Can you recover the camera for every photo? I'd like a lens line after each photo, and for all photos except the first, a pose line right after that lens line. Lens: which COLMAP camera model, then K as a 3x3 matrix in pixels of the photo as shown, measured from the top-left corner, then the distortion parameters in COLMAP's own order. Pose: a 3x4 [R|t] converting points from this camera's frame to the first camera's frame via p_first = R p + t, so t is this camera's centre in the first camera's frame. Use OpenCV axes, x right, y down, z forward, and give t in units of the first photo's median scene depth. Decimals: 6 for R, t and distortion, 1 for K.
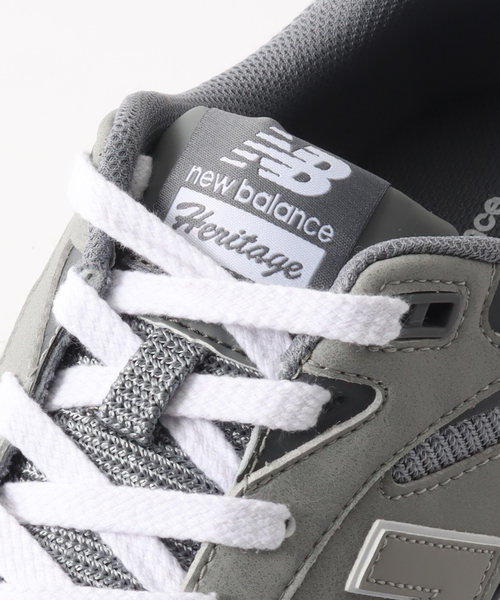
lens RADIAL K [[2518.5, 0, 250.0], [0, 2518.5, 300.0], [0, 0, 1]] dist [0.071506, 2.675914]
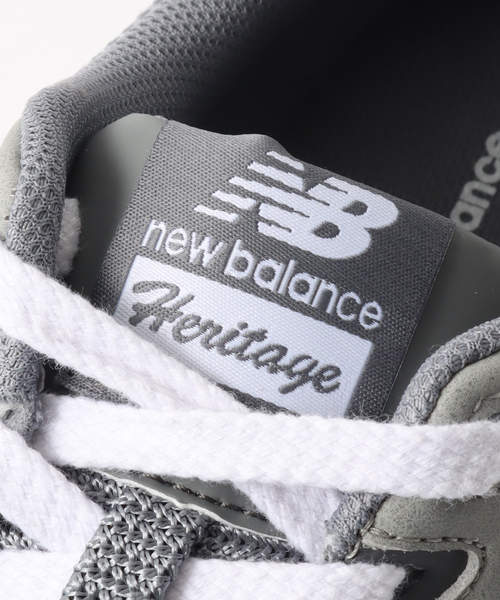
lens RADIAL K [[2518.5, 0, 250.0], [0, 2518.5, 300.0], [0, 0, 1]] dist [0.071506, 2.675914]
pose [[0.991500, -0.087928, 0.095895, -0.062114], [0.076327, 0.990006, 0.118583, -0.109370], [-0.105363, -0.110256, 0.988303, 0.367782]]
